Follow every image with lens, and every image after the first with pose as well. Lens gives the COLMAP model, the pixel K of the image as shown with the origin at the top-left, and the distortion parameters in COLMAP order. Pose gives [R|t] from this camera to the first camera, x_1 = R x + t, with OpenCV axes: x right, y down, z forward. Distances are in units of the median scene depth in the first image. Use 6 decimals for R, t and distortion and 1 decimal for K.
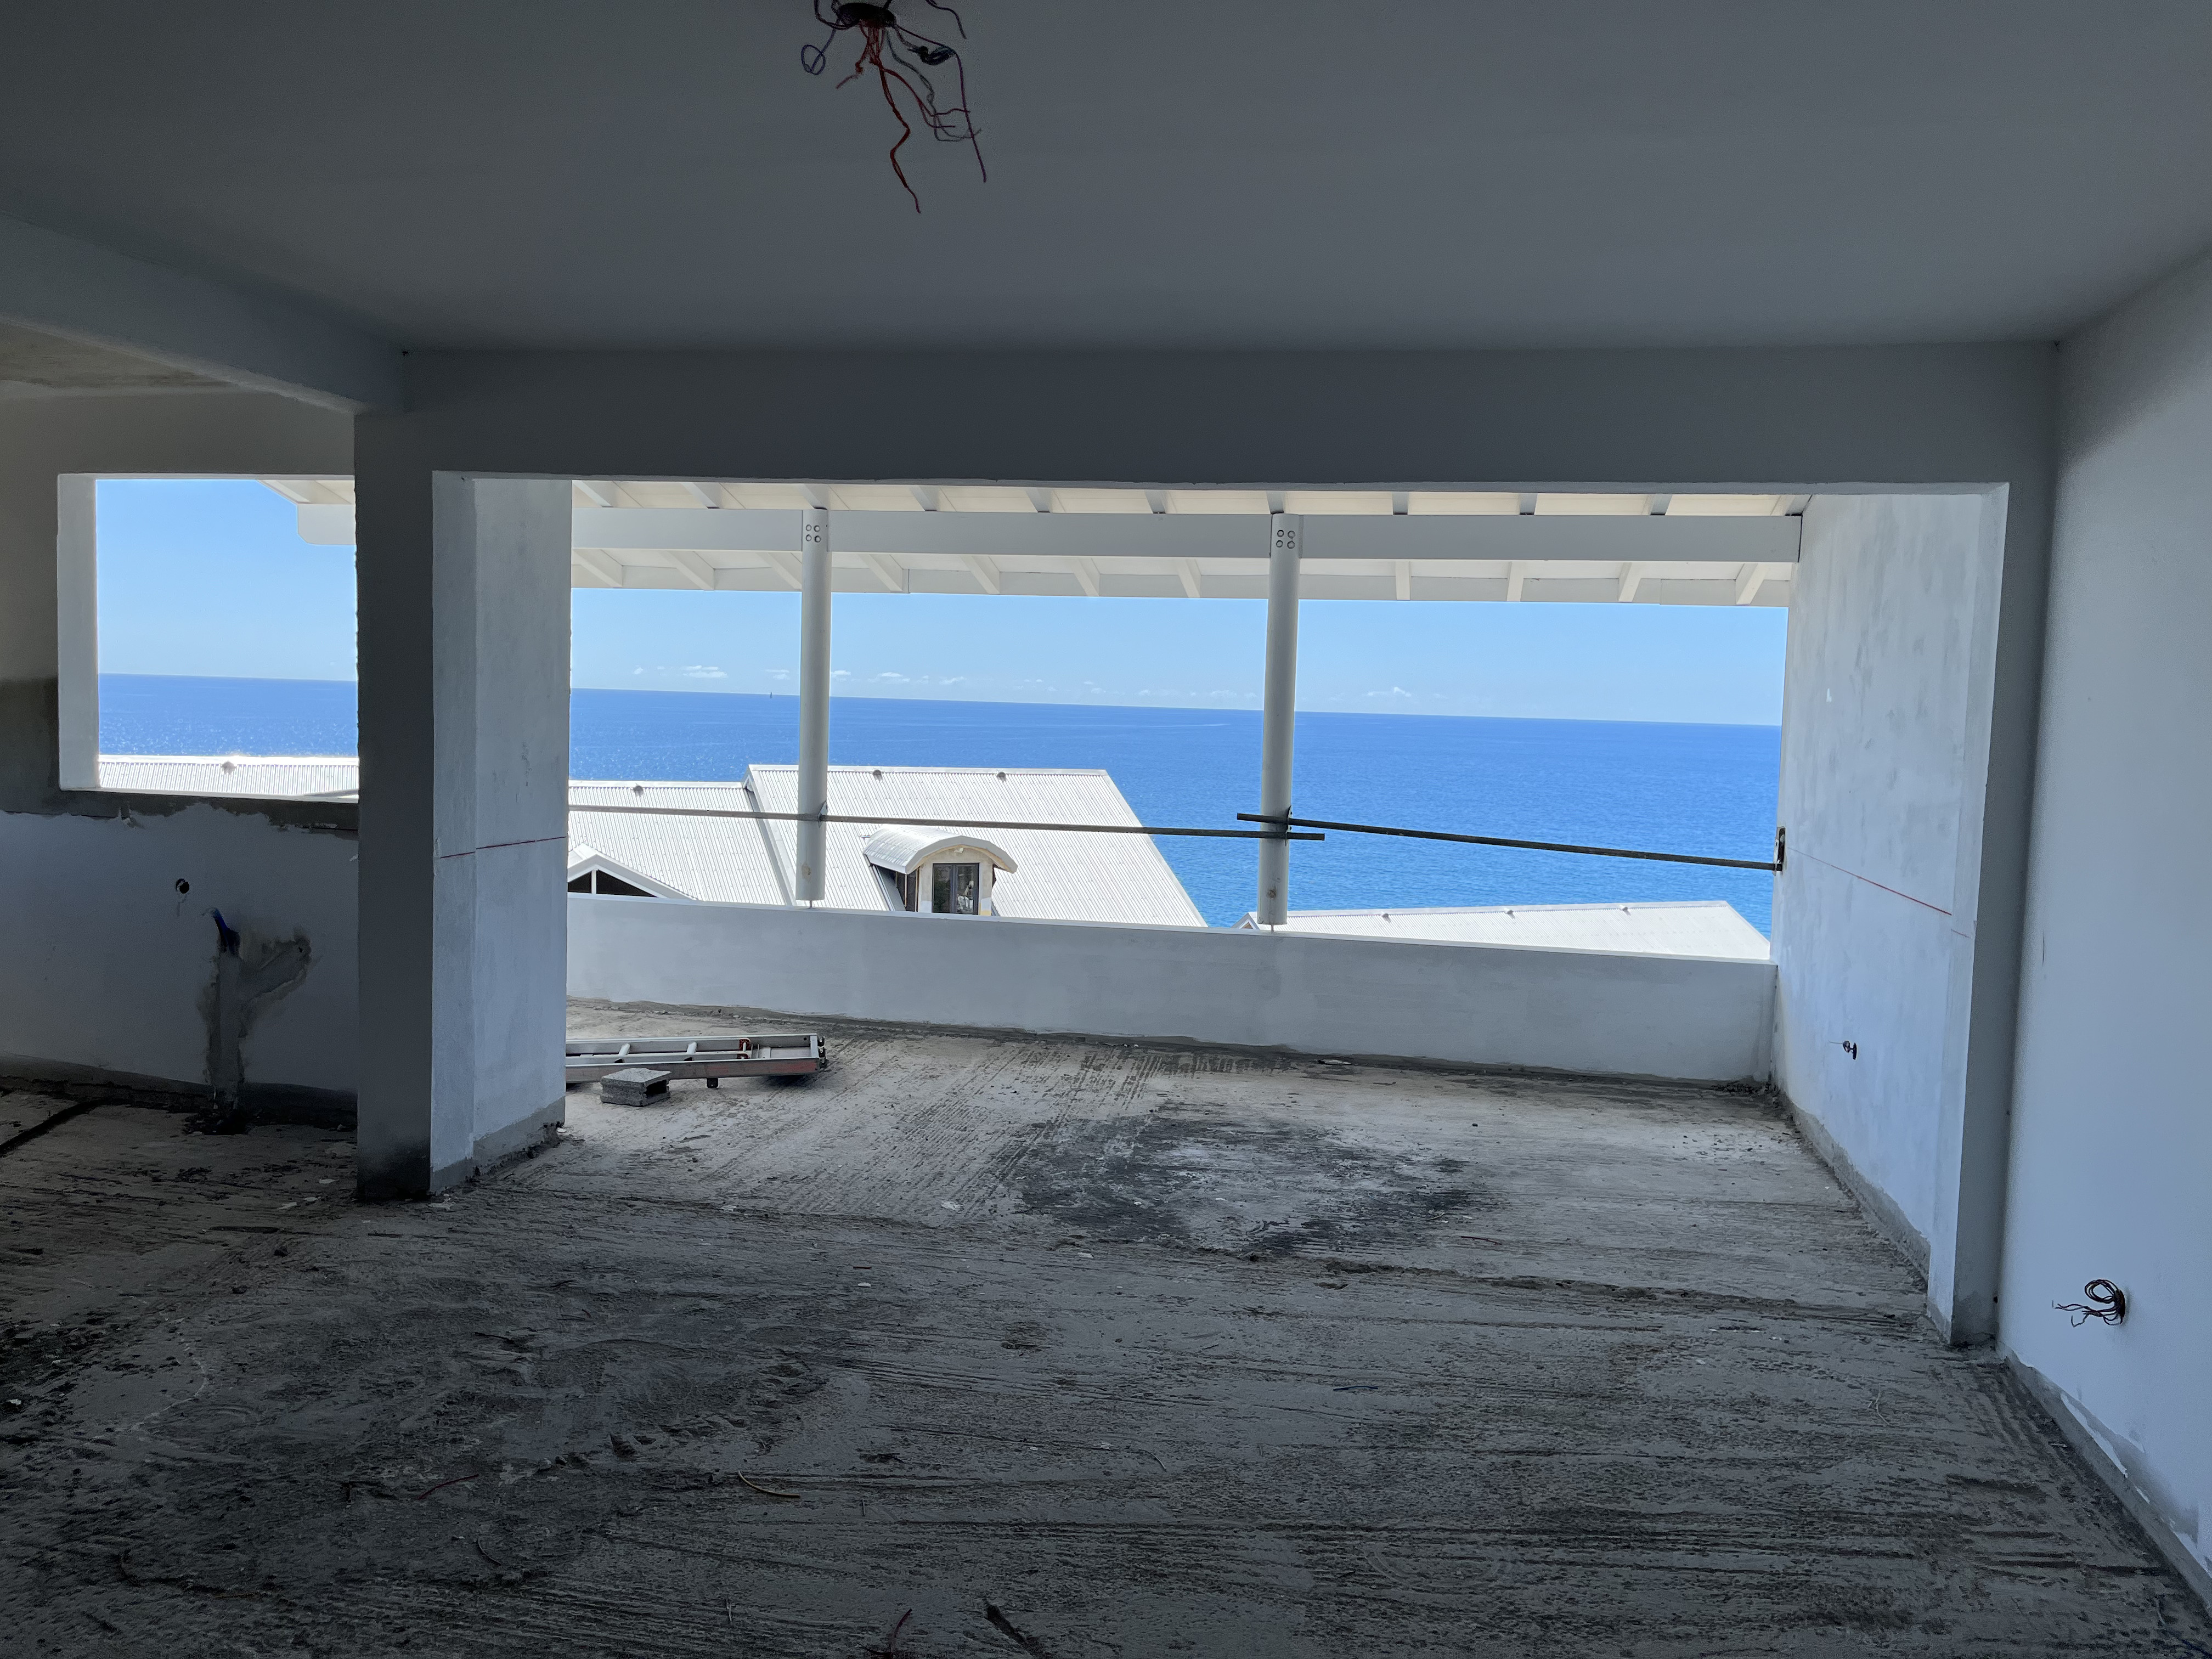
lens RADIAL K [[1672.7, 0, 1125.7], [0, 1672.7, 816.3], [0, 0, 1]] dist [0.071475, -0.092668]
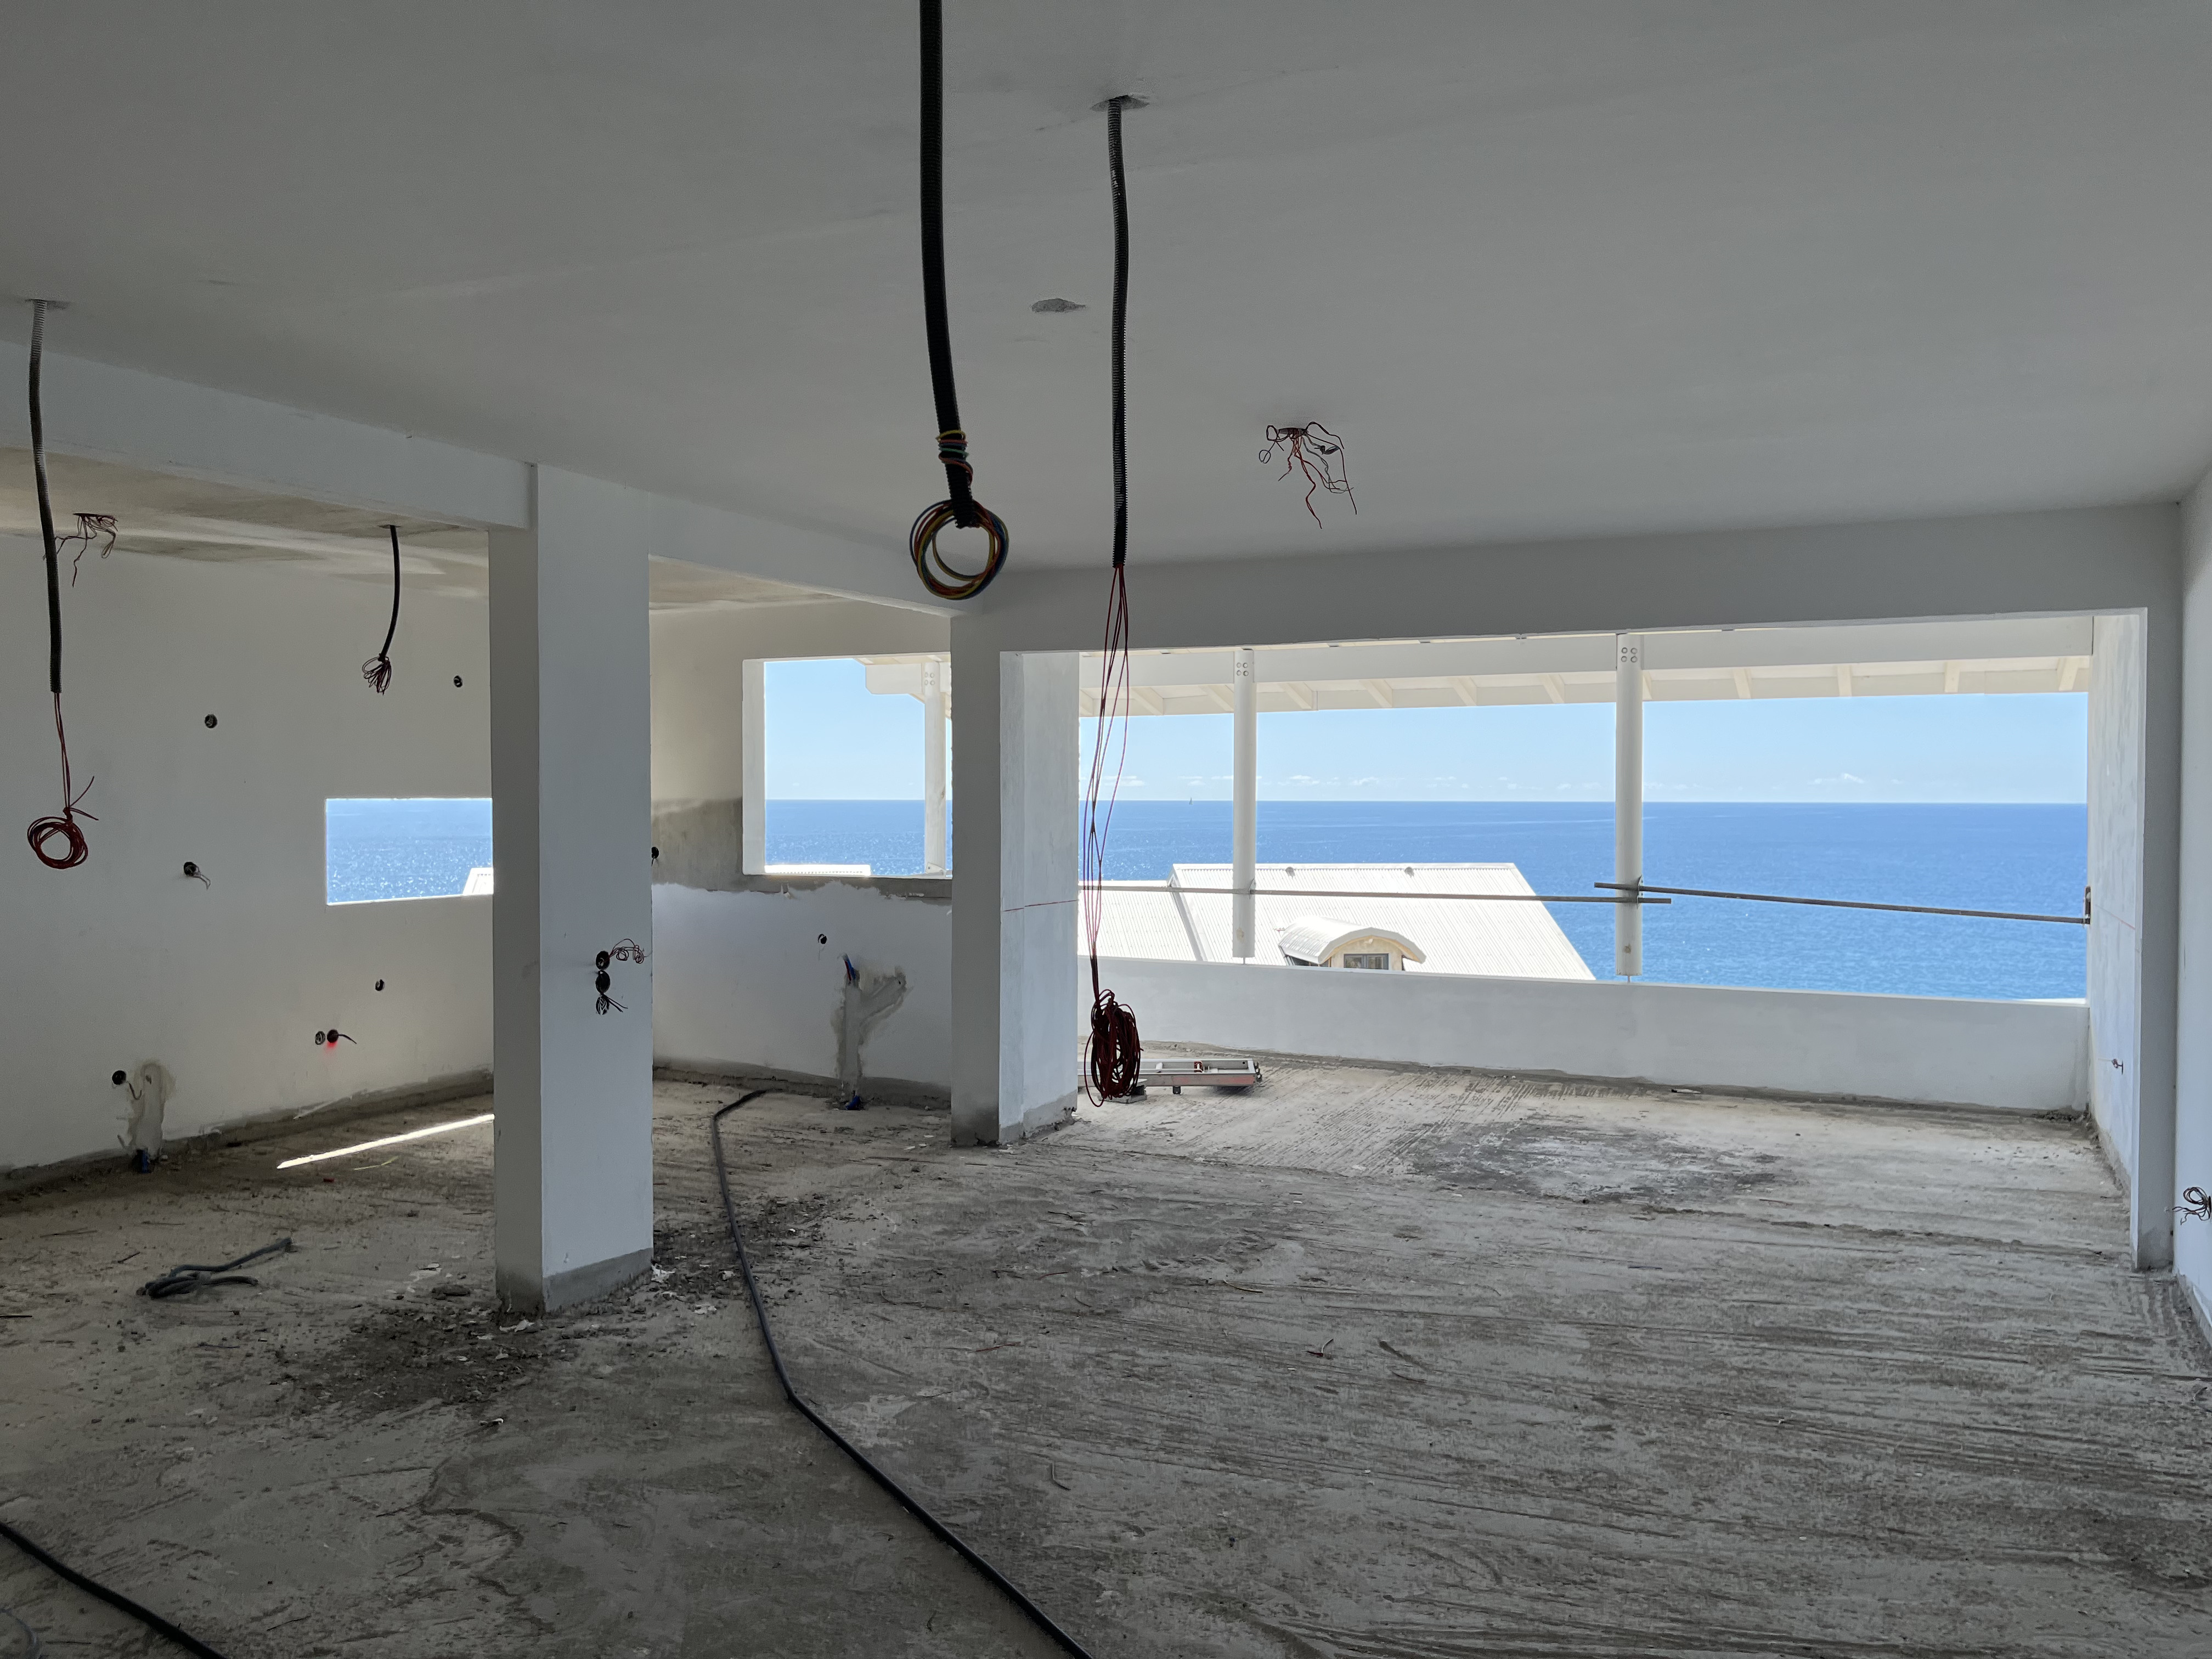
lens RADIAL K [[1672.7, 0, 1119.1], [0, 1672.7, 820.9], [0, 0, 1]] dist [0.071475, -0.092668]
pose [[0.969243, -0.025132, -0.244820, 0.042782], [0.011021, 0.998207, -0.058837, 0.027907], [0.245860, 0.054329, 0.967782, -0.334426]]
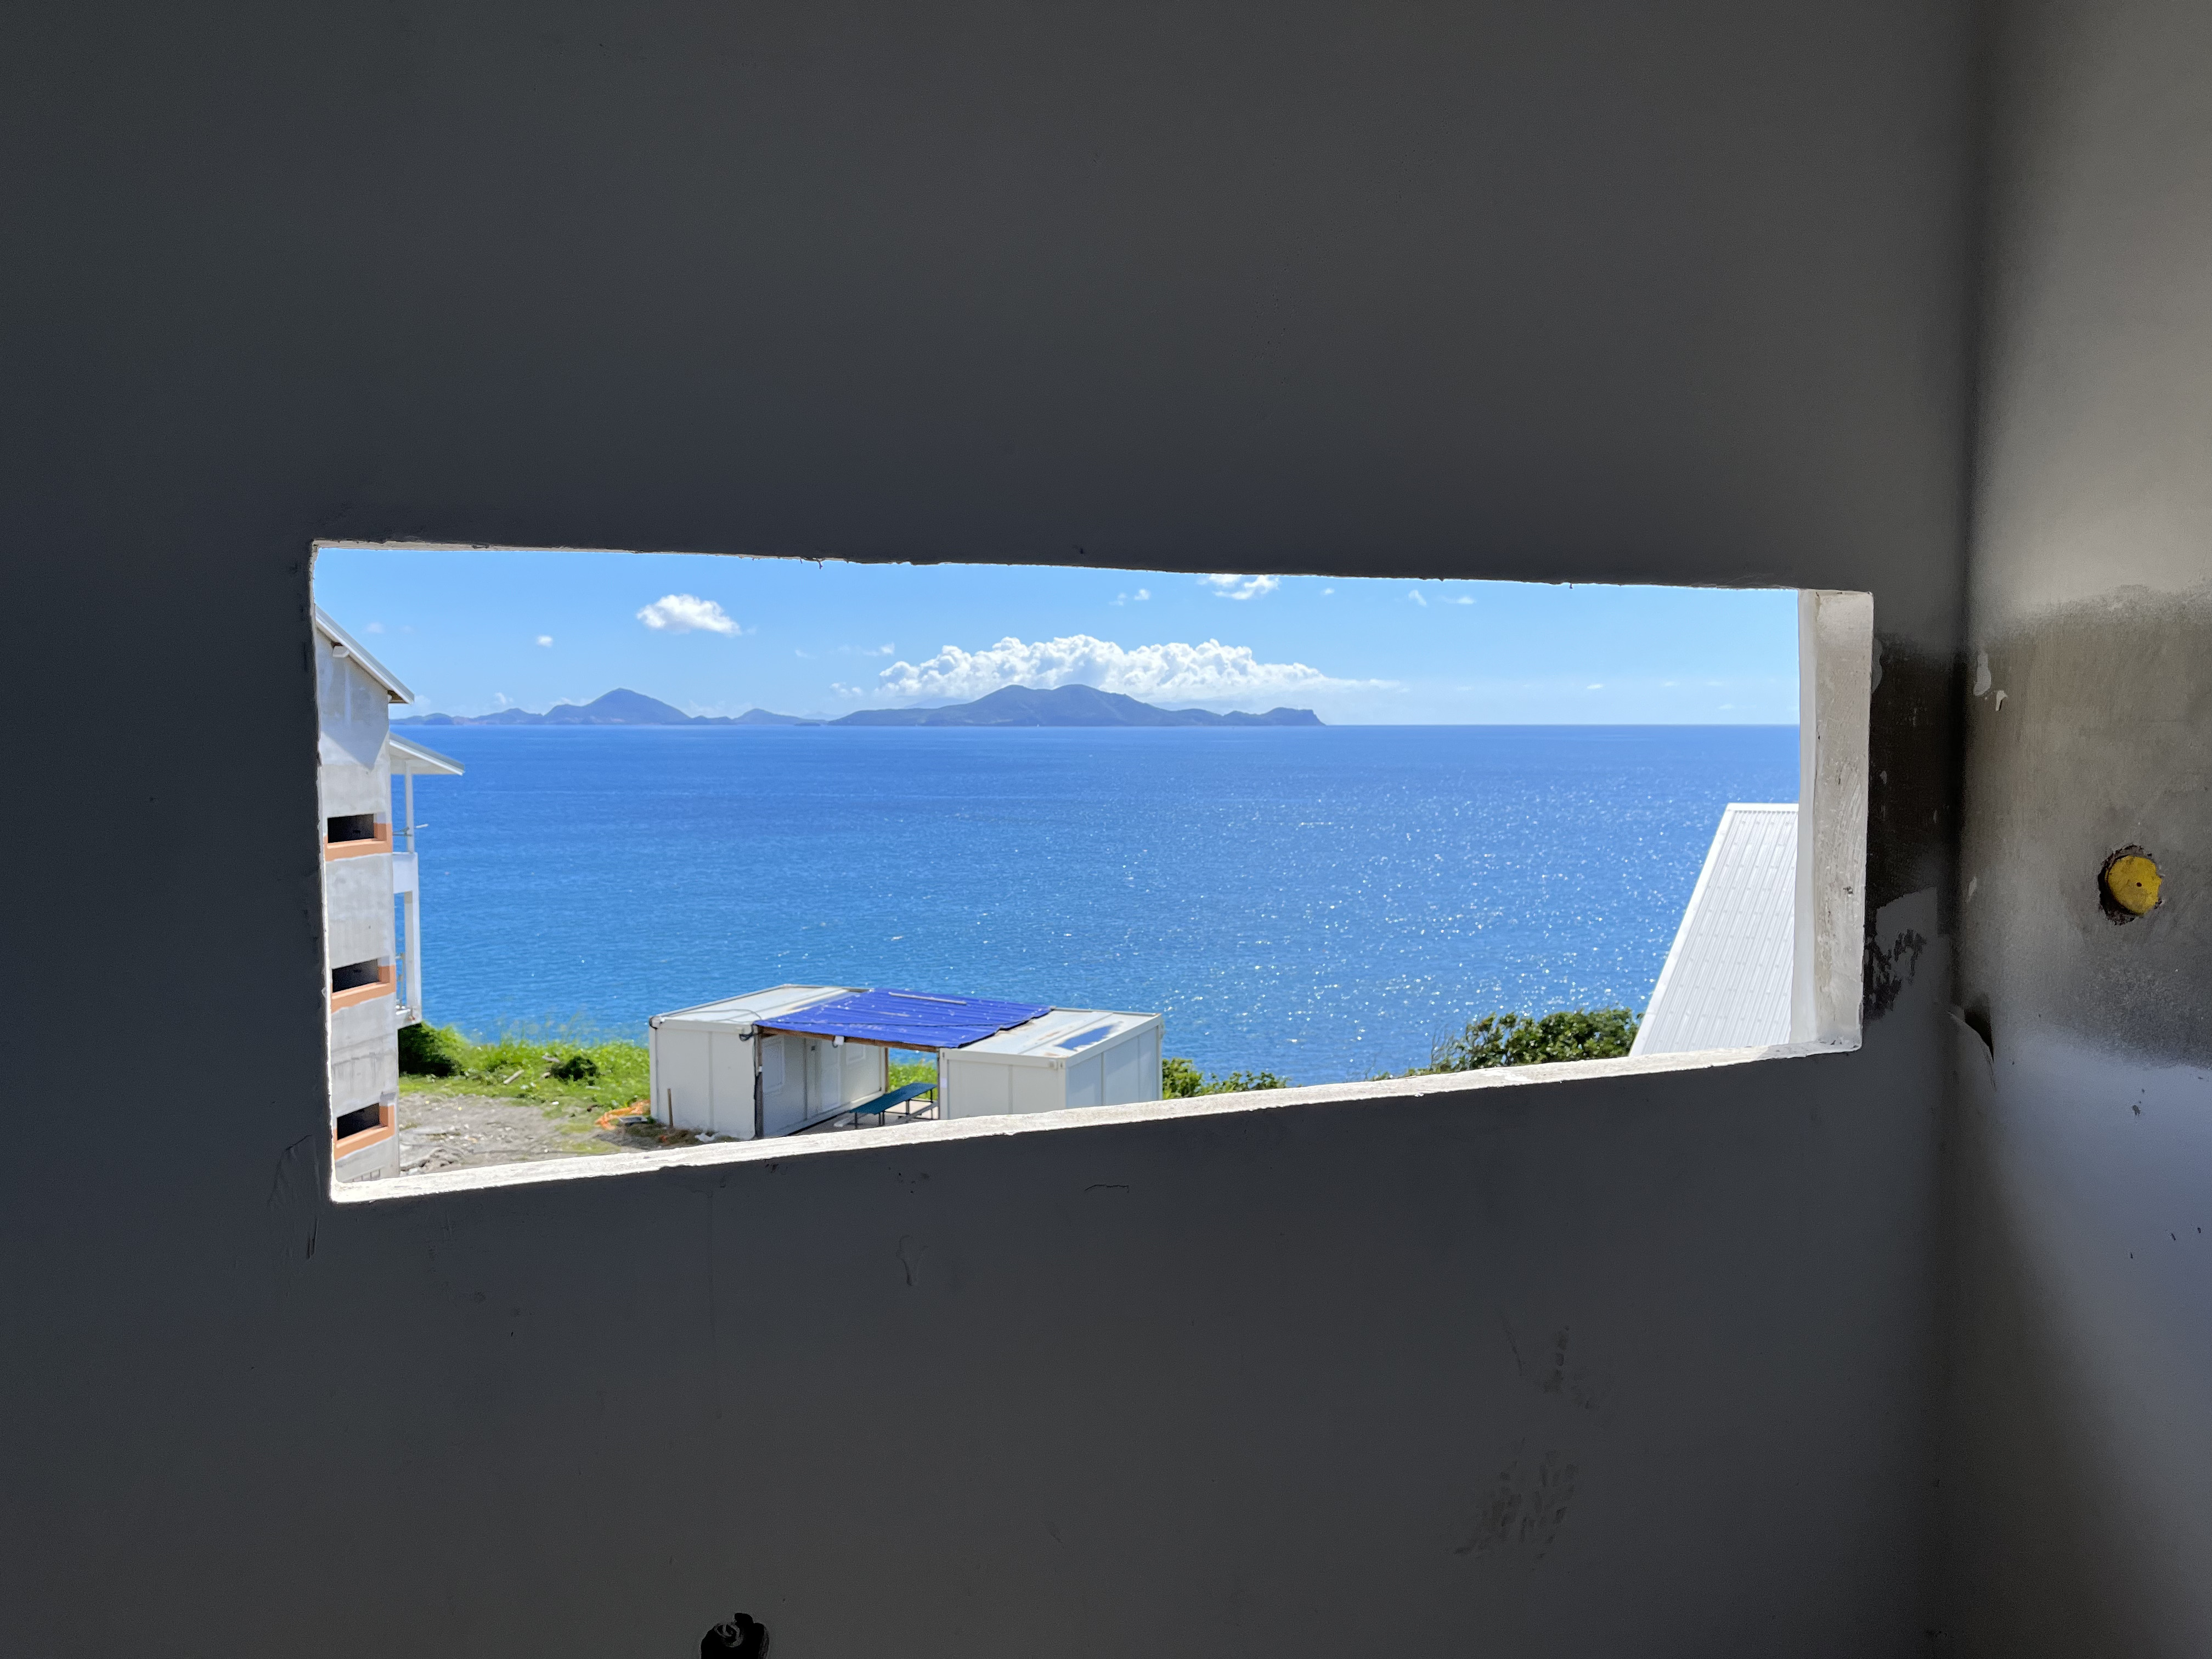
lens RADIAL K [[1672.7, 0, 1092.8], [0, 1672.7, 812.9], [0, 0, 1]] dist [0.071475, -0.092668]
pose [[0.551697, 0.015282, -0.833904, -0.659000], [-0.040954, 0.999122, -0.008785, -0.042415], [0.833038, 0.038998, 0.551839, 0.764048]]
